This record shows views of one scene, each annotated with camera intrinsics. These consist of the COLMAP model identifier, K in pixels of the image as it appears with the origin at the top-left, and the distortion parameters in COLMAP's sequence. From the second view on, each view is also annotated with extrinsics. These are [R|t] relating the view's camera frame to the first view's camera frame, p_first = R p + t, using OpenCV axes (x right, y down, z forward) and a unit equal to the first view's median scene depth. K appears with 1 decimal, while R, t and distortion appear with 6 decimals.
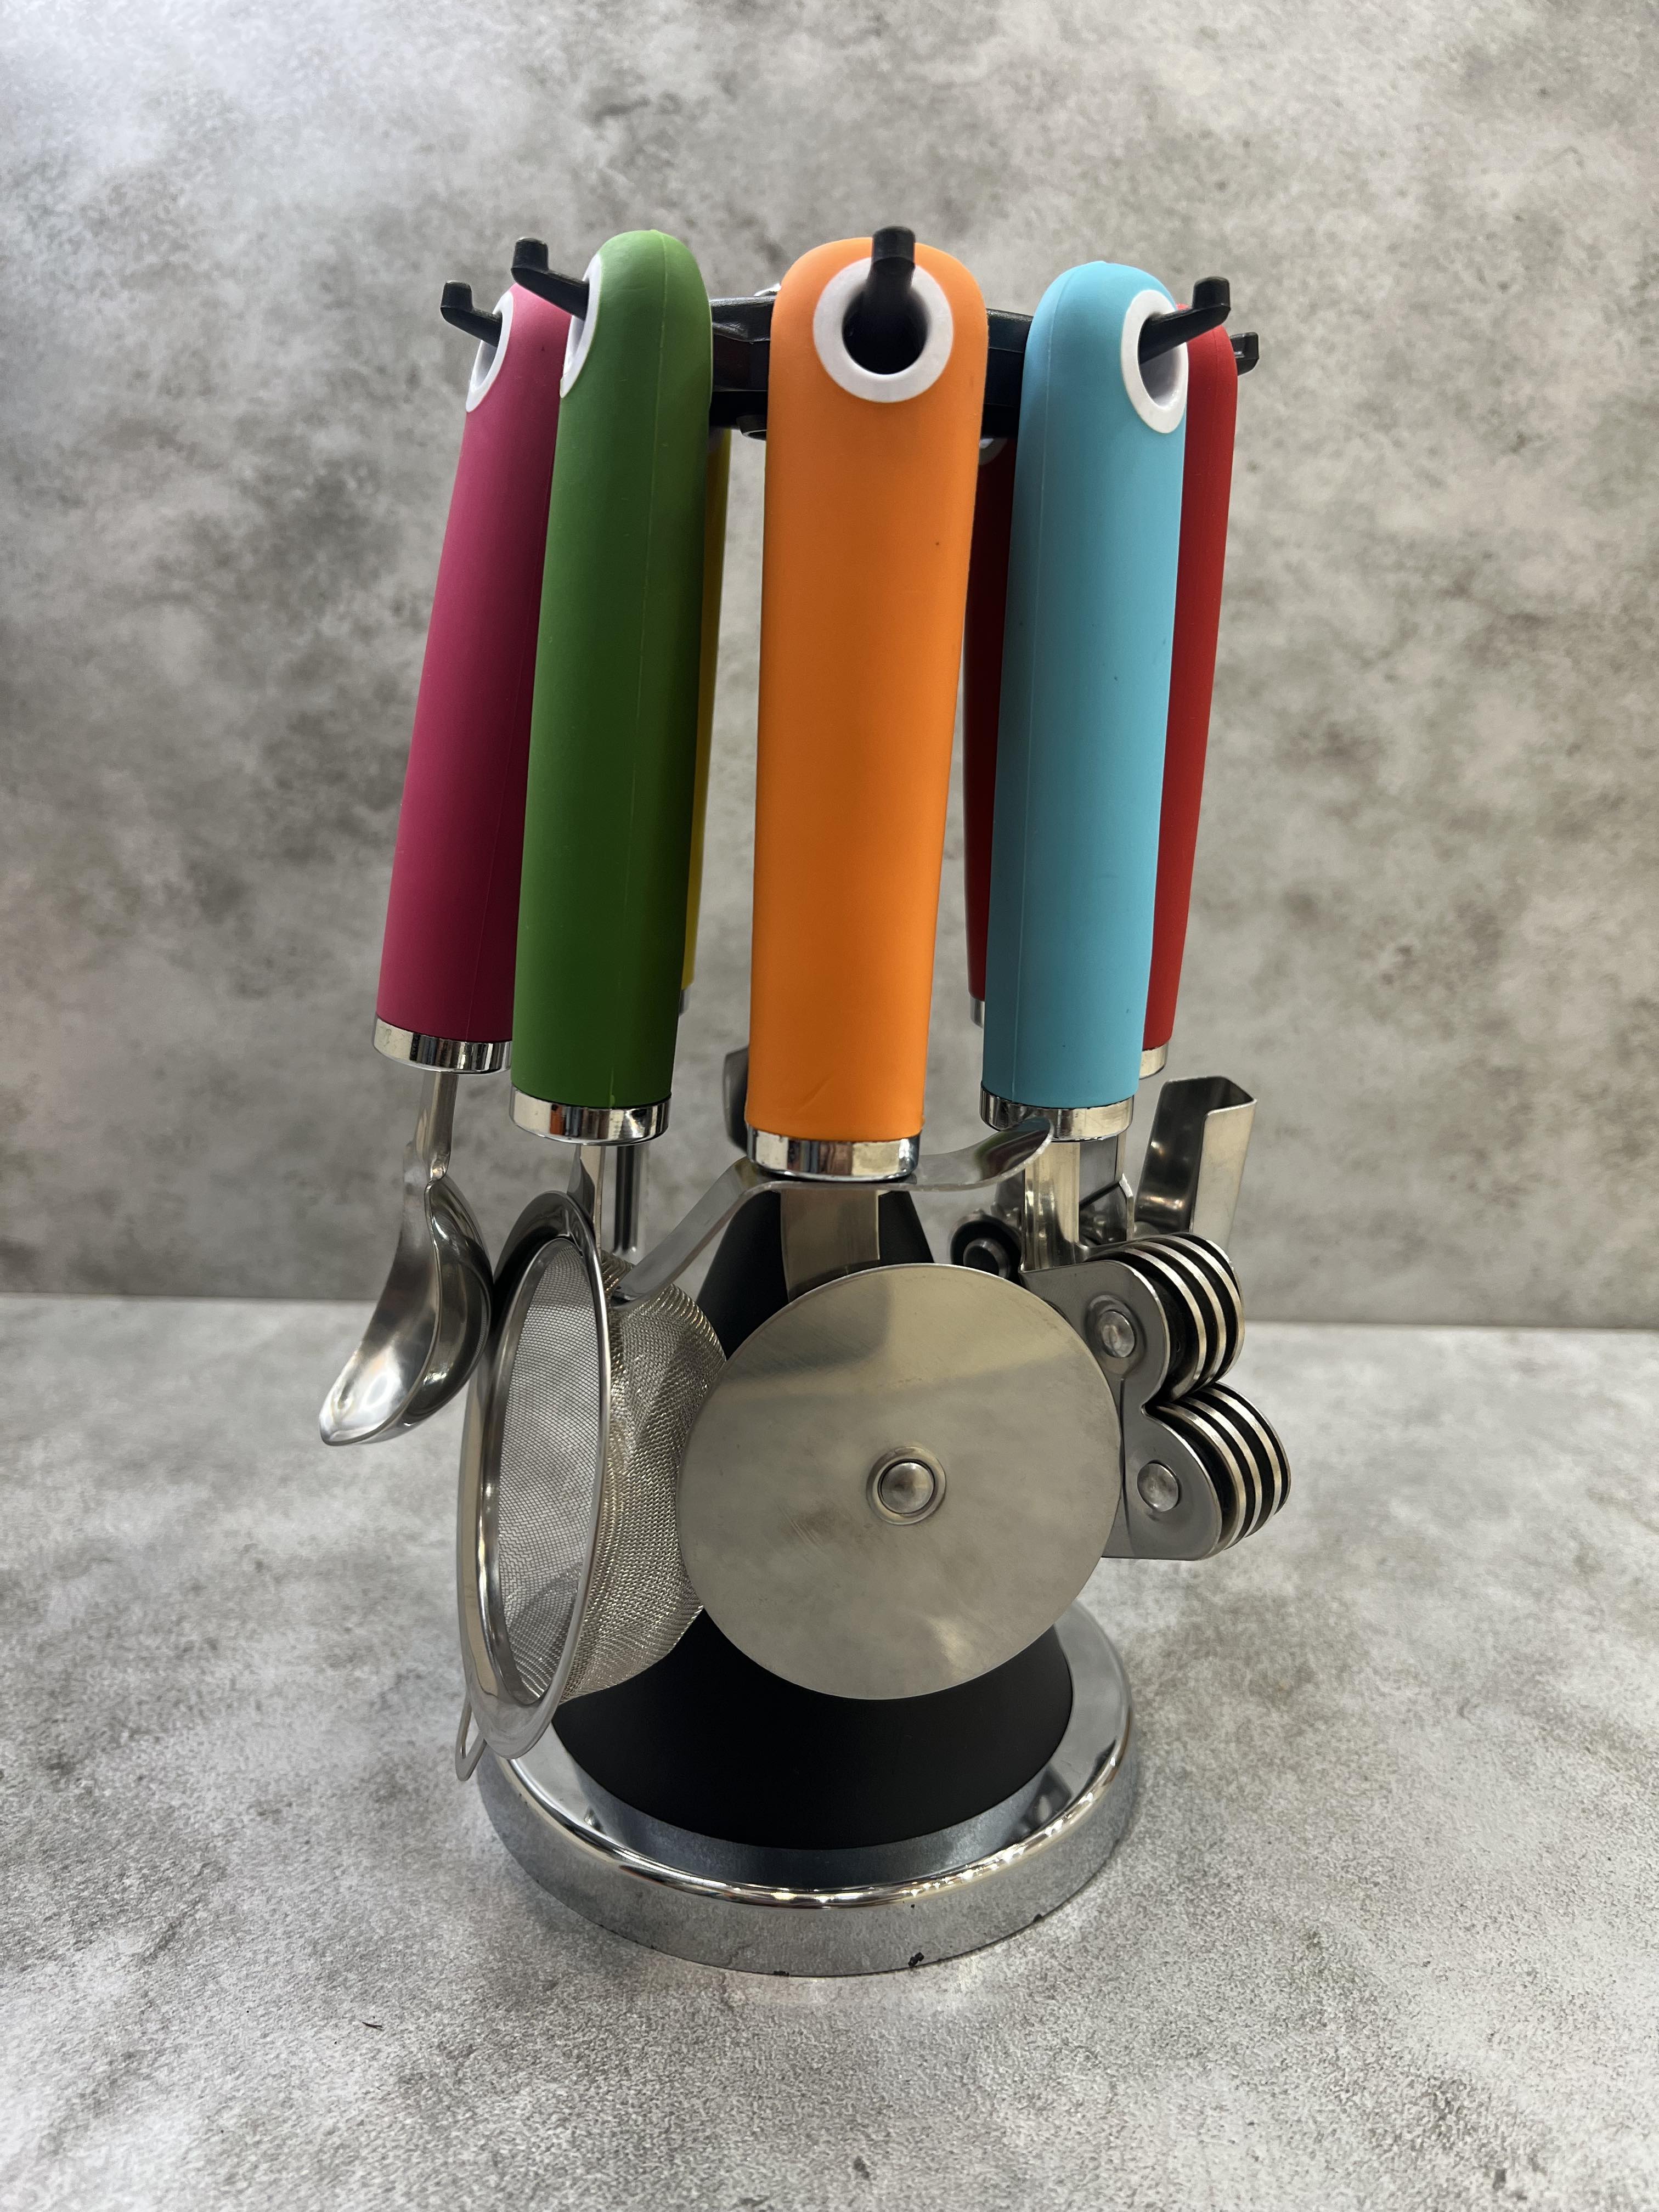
lens RADIAL K [[1718.4, 0, 823.8], [0, 1718.4, 1109.6], [0, 0, 1]] dist [-0.000383, -0.012177]
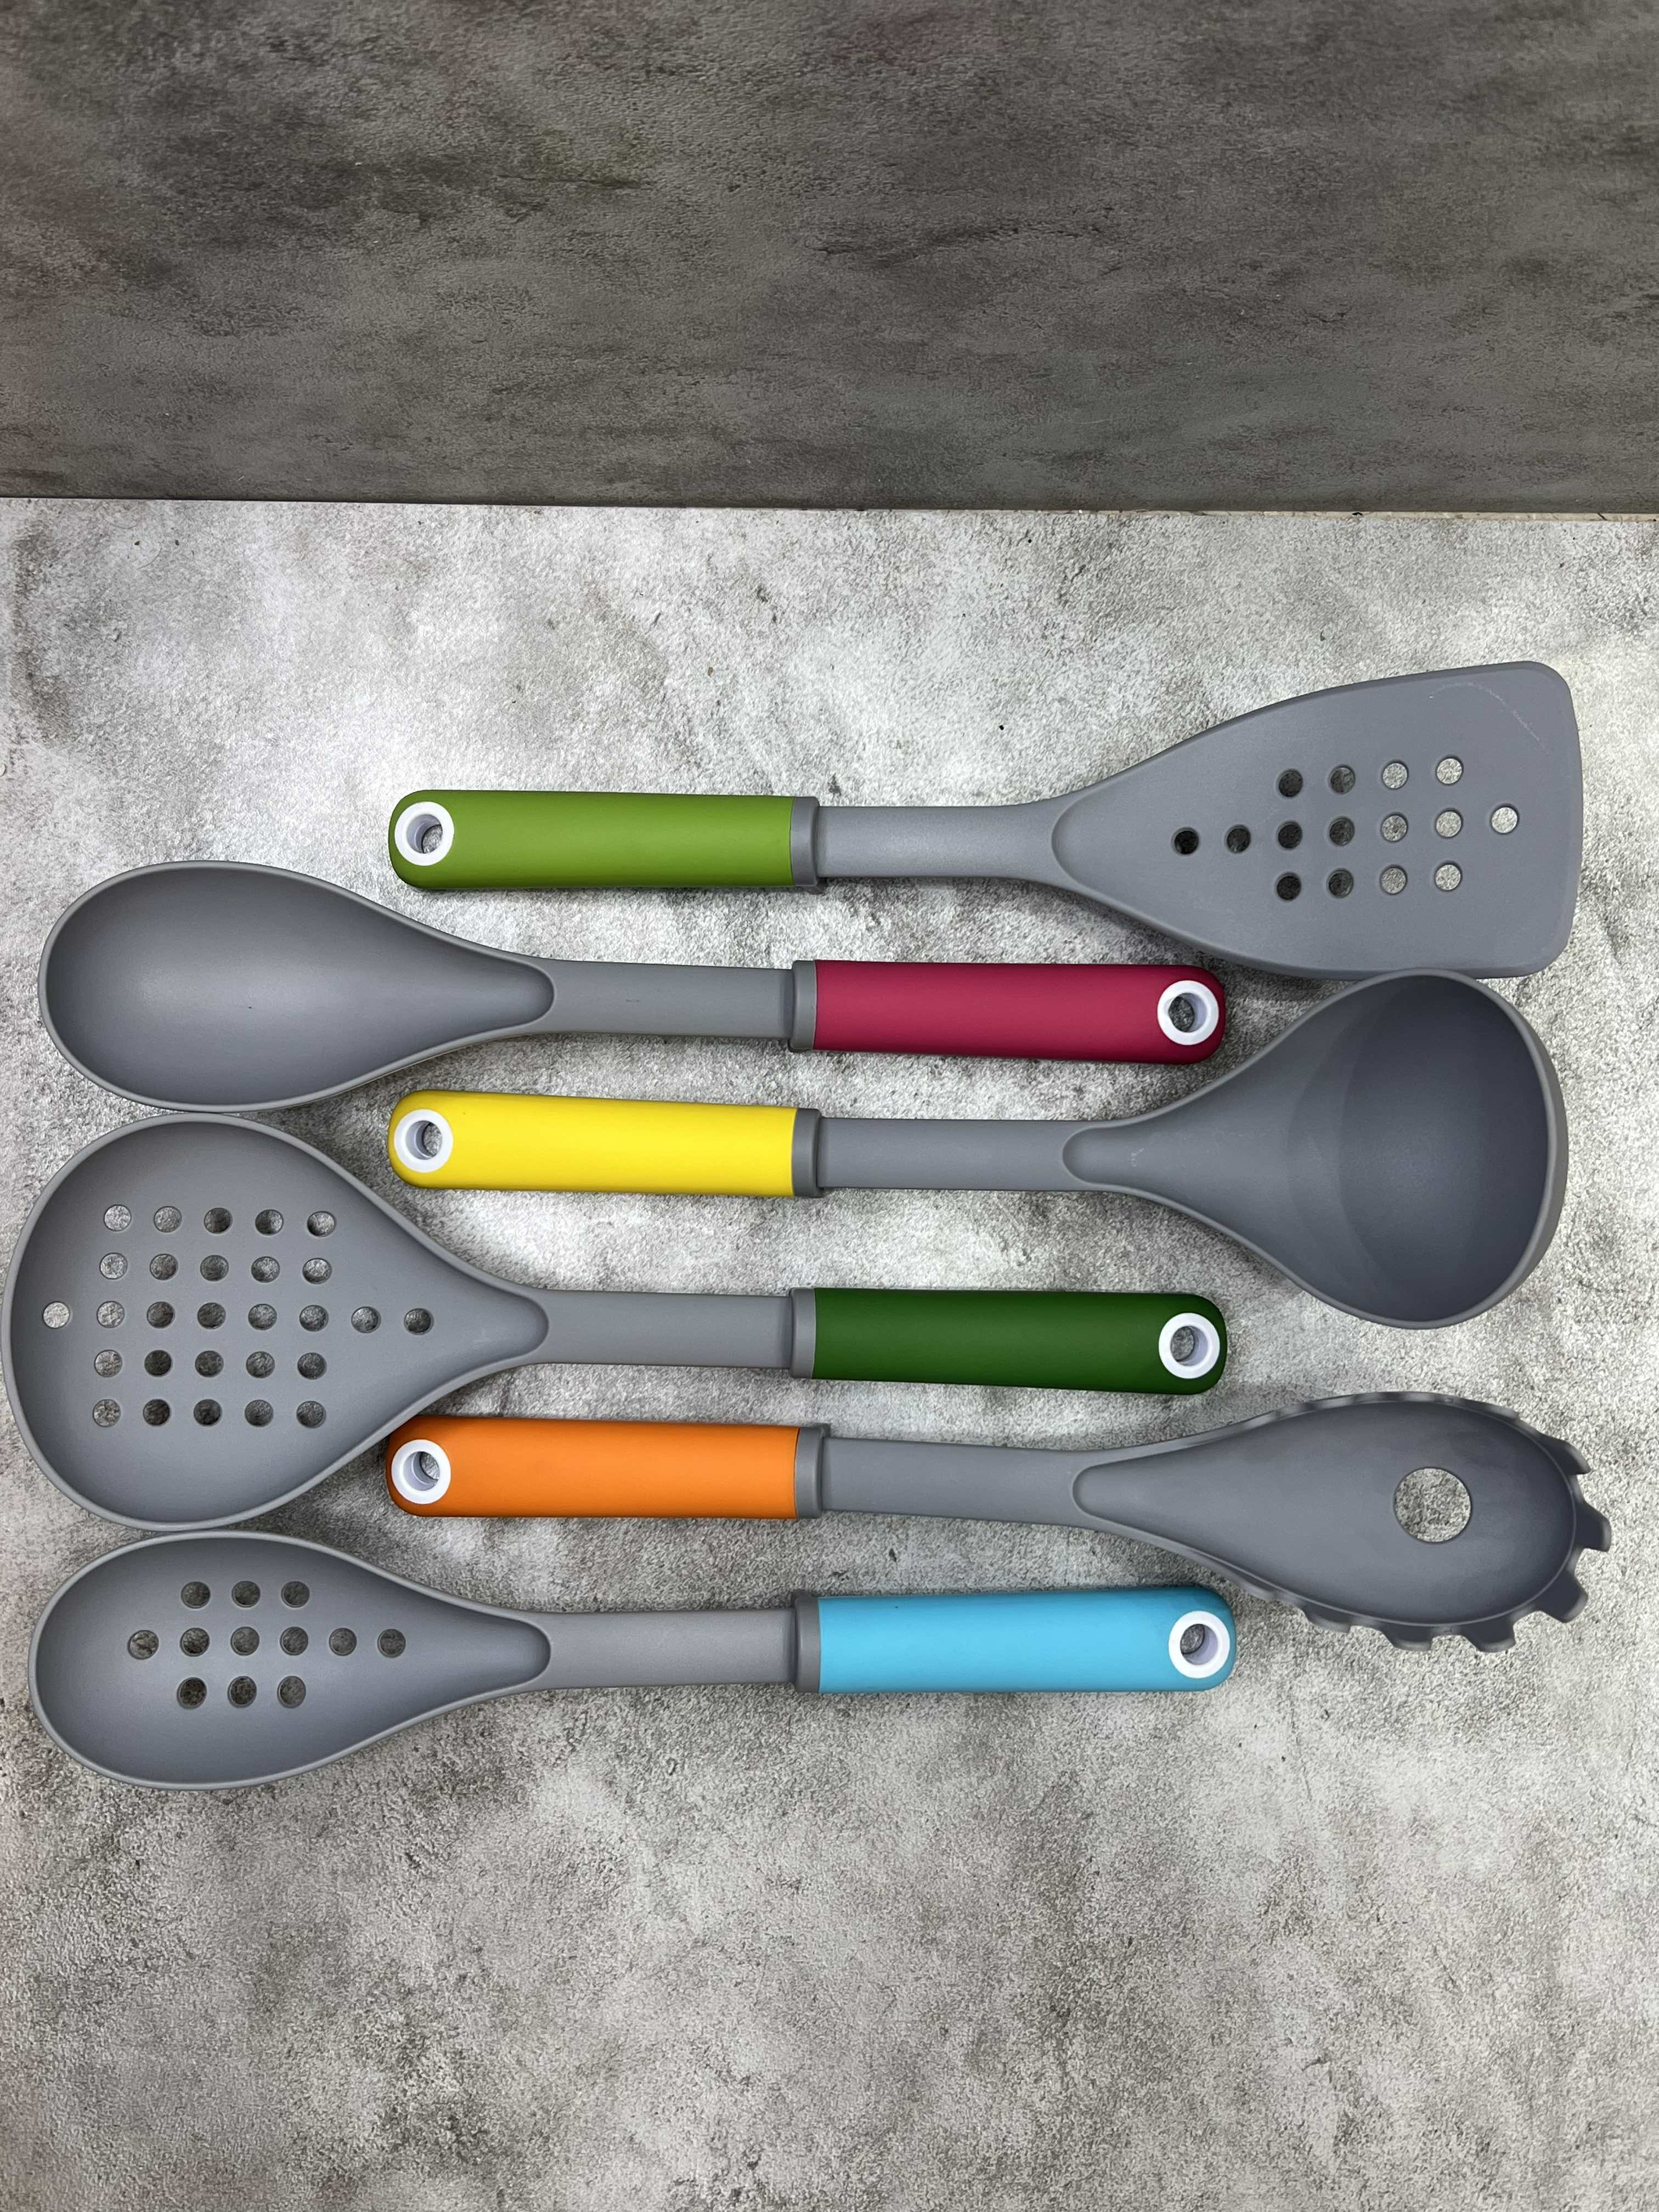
lens RADIAL K [[2079.3, 0, 830.1], [0, 2079.3, 1144.1], [0, 0, 1]] dist [0.056057, -0.129500]
pose [[0.998062, 0.032698, -0.052940, 0.034099], [0.039064, 0.332984, 0.942123, -1.014809], [0.048433, -0.942365, 0.331061, 0.357749]]
